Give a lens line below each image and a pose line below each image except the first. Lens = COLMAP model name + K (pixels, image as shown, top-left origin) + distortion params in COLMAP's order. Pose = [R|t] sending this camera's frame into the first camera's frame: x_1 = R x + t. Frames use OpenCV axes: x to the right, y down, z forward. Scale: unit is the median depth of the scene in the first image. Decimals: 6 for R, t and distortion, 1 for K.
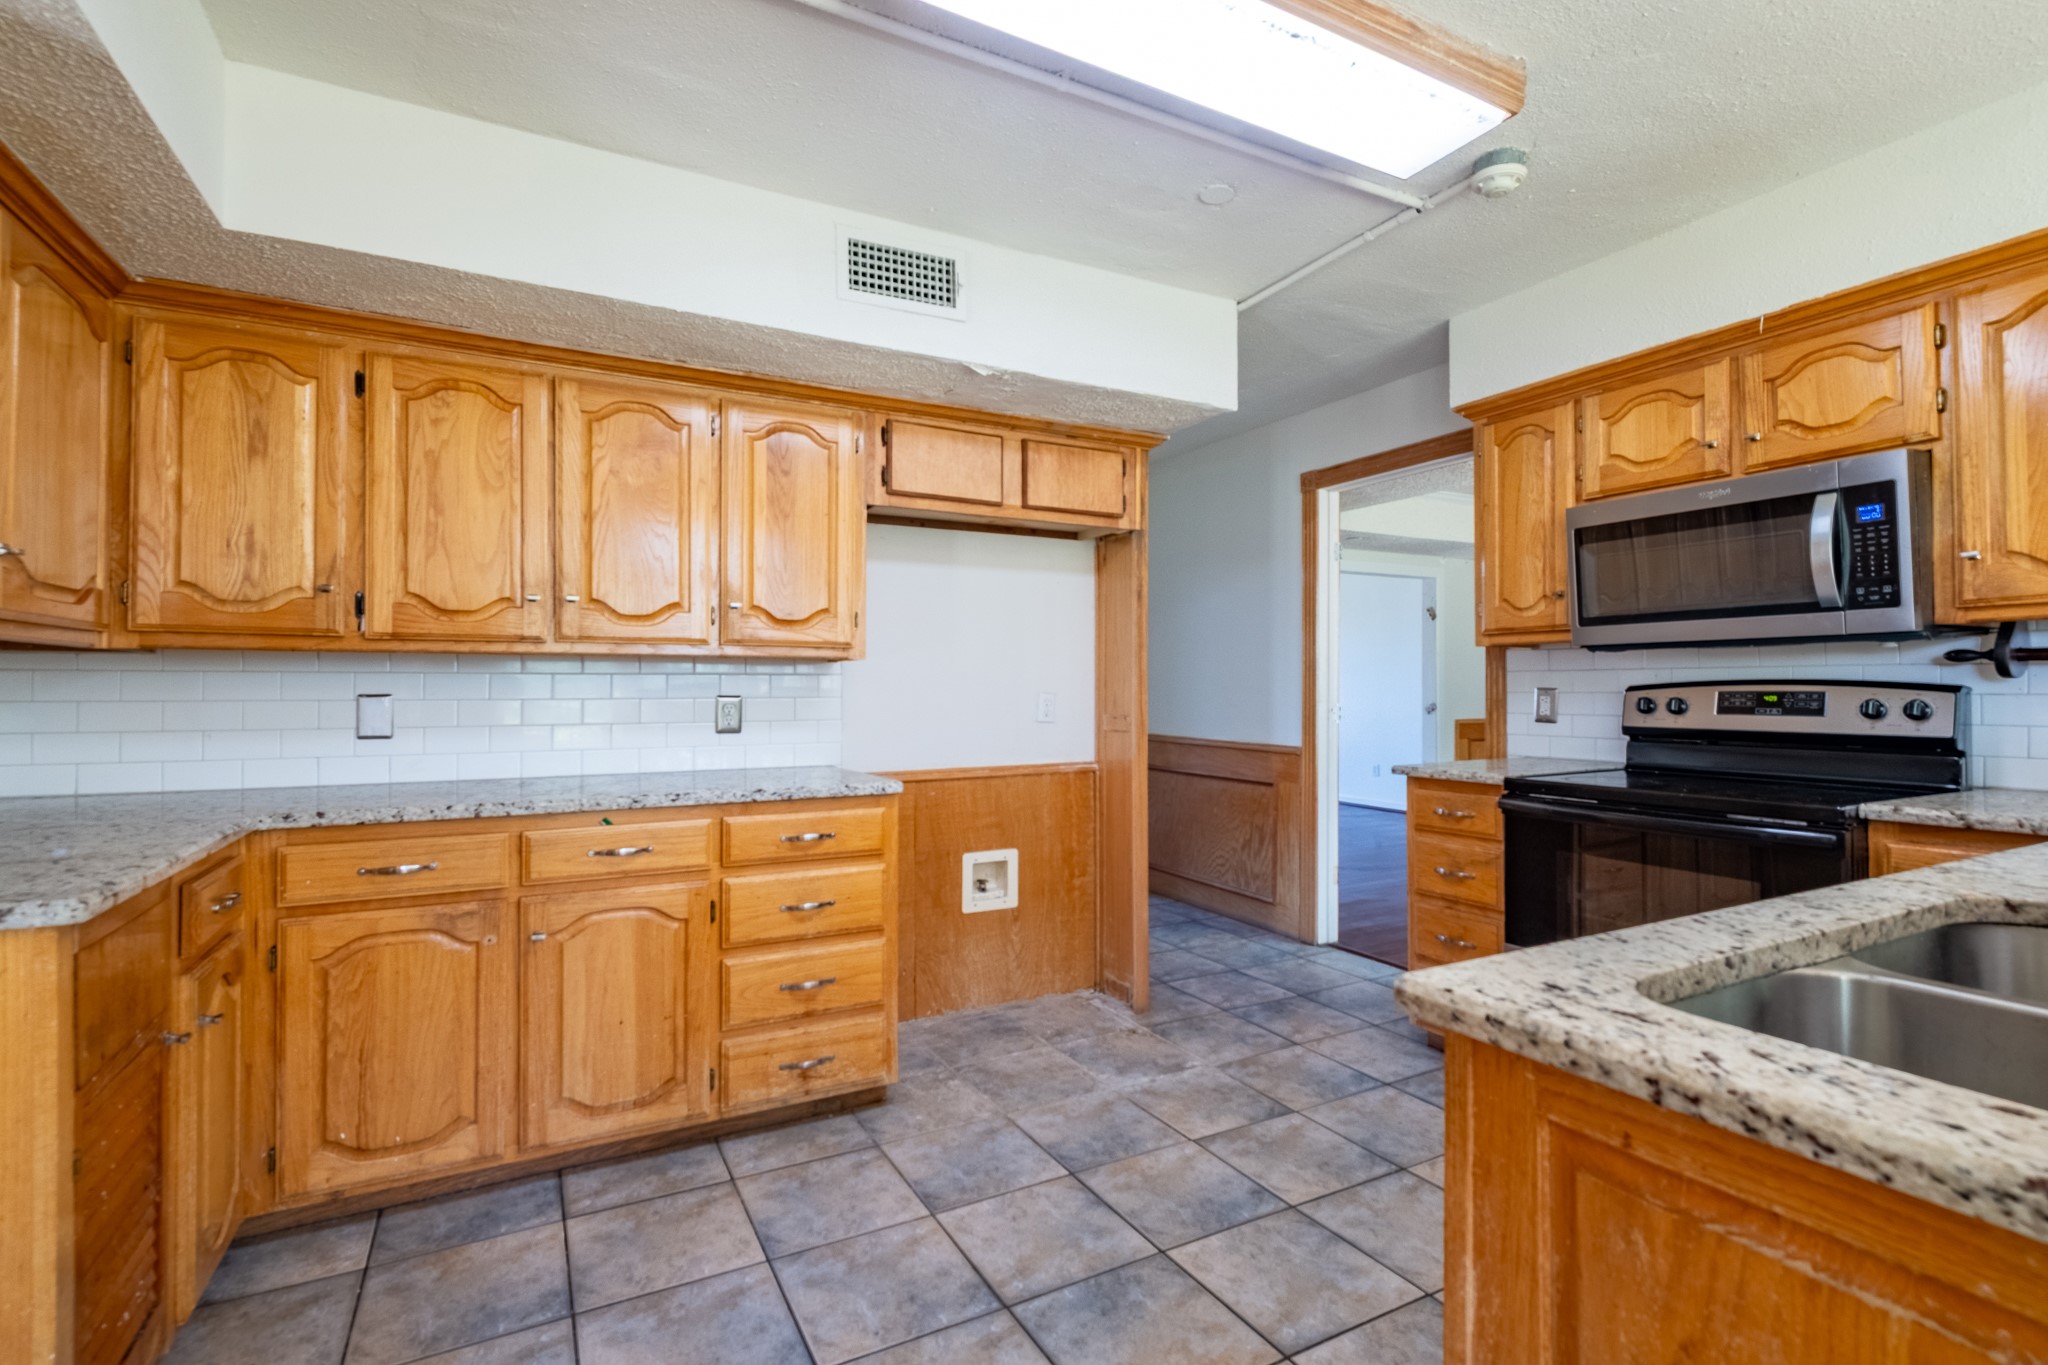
lens RADIAL K [[919.5, 0, 1022.2], [0, 919.5, 680.2], [0, 0, 1]] dist [0.012977, -0.004827]
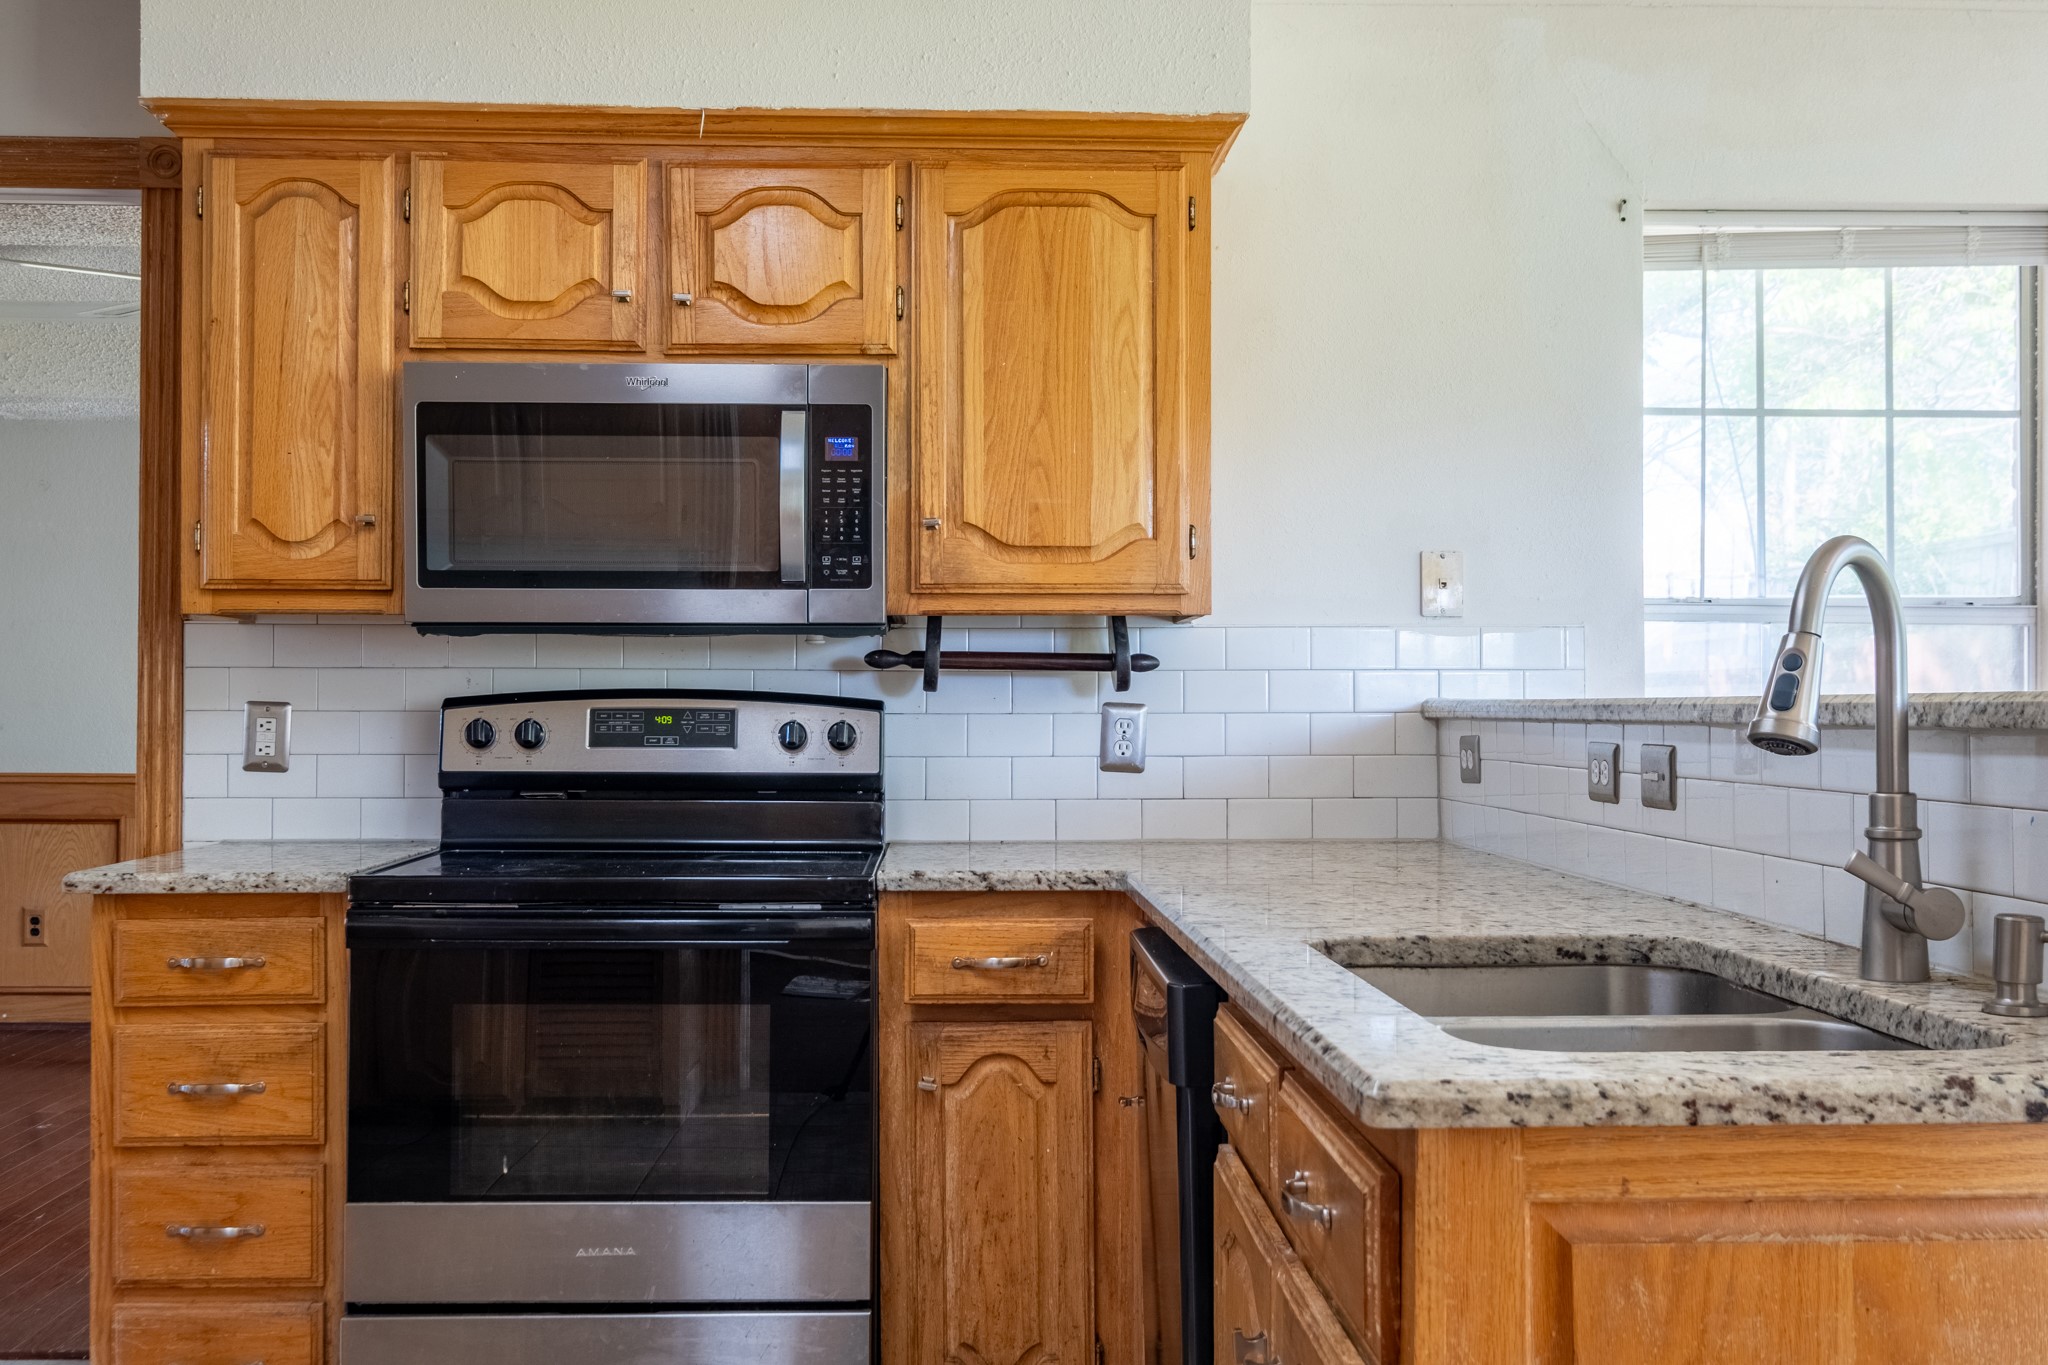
lens RADIAL K [[2149.7, 0, 1024.7], [0, 2149.7, 683.3], [0, 0, 1]] dist [0.008720, 0.000000]
pose [[0.443131, 0.013536, 0.896355, -0.424753], [-0.012008, 0.999886, -0.009163, 0.005891], [-0.896376, -0.006703, 0.443243, 0.161880]]
